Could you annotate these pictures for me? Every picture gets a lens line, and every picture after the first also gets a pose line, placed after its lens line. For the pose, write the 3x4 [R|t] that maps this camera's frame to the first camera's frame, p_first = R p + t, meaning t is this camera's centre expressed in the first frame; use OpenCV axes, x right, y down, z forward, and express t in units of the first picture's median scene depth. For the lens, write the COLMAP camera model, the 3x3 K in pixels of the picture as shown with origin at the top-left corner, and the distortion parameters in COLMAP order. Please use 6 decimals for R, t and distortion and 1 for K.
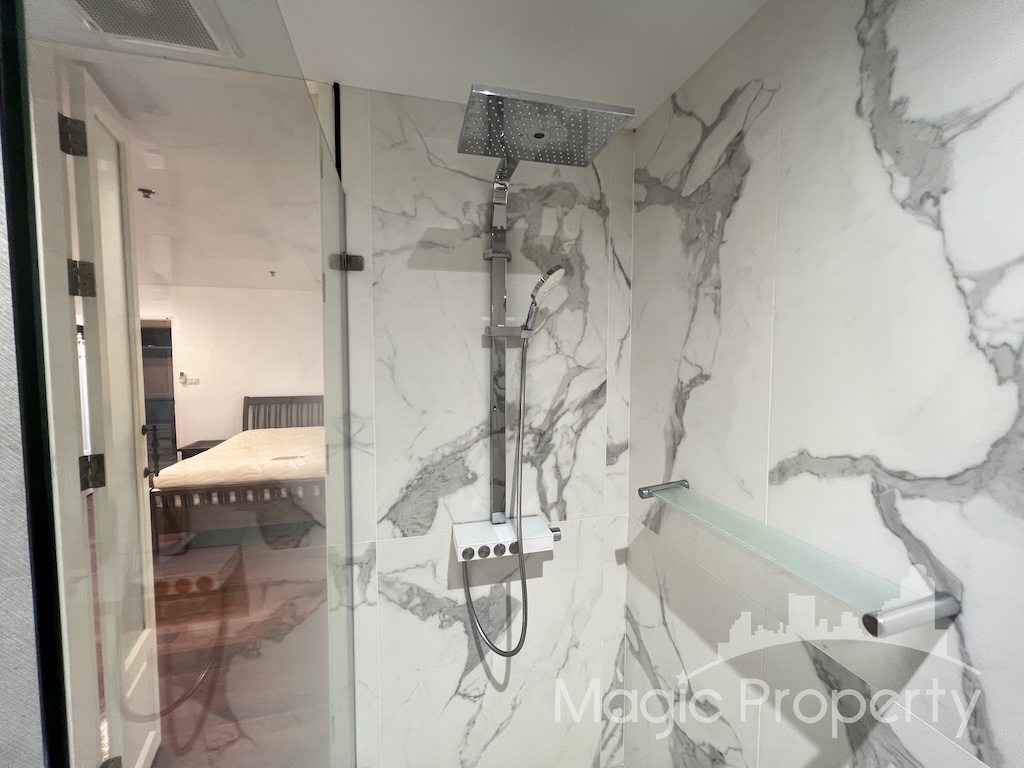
lens RADIAL K [[410.5, 0, 510.3], [0, 410.5, 381.5], [0, 0, 1]] dist [-0.002060, 0.000134]
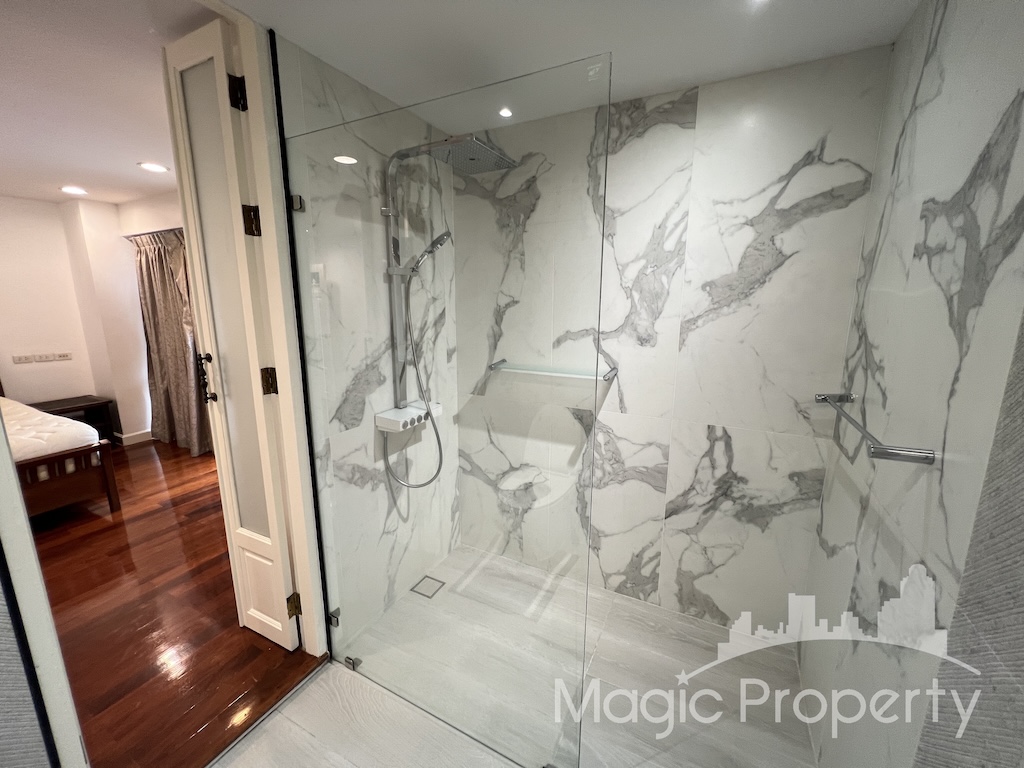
lens RADIAL K [[408.5, 0, 513.4], [0, 408.5, 381.2], [0, 0, 1]] dist [-0.001422, -0.000257]
pose [[0.664135, -0.146322, 0.733154, -0.810209], [0.041267, 0.986340, 0.159470, 0.040479], [-0.746473, -0.075654, 0.661101, -0.231176]]
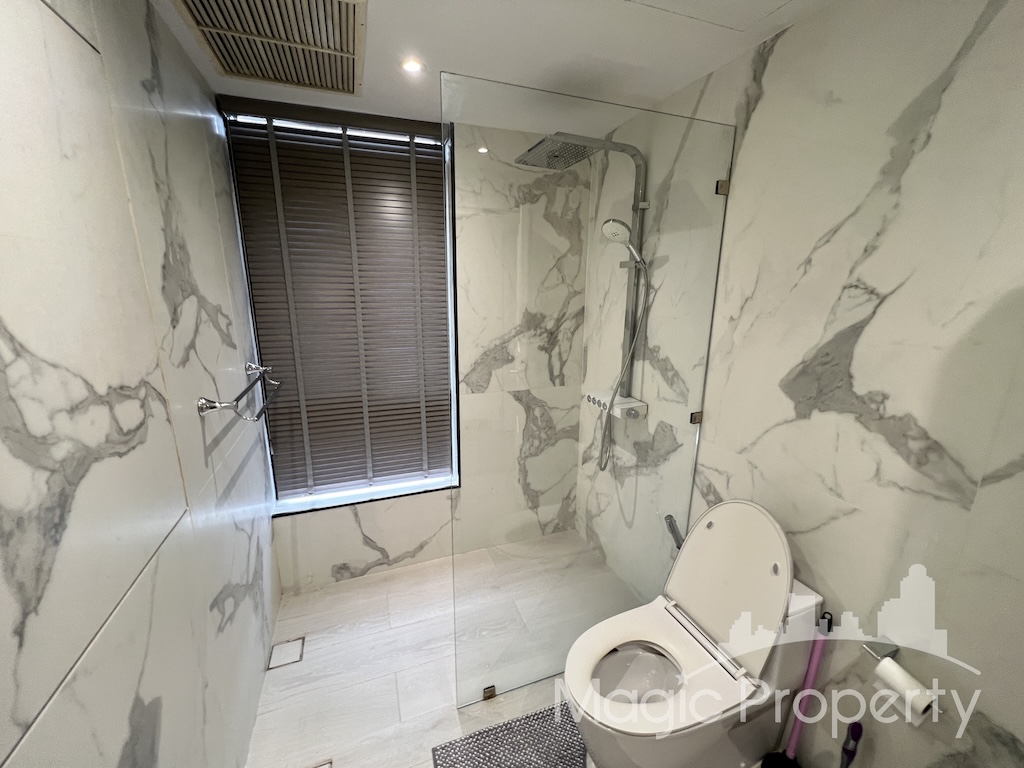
lens RADIAL K [[411.0, 0, 508.9], [0, 411.0, 381.1], [0, 0, 1]] dist [0.000690, 0.000051]
pose [[0.994936, -0.011671, 0.099831, -0.270743], [-0.005308, 0.985749, 0.168140, 0.043203], [-0.100371, -0.167819, 0.980695, -0.650240]]
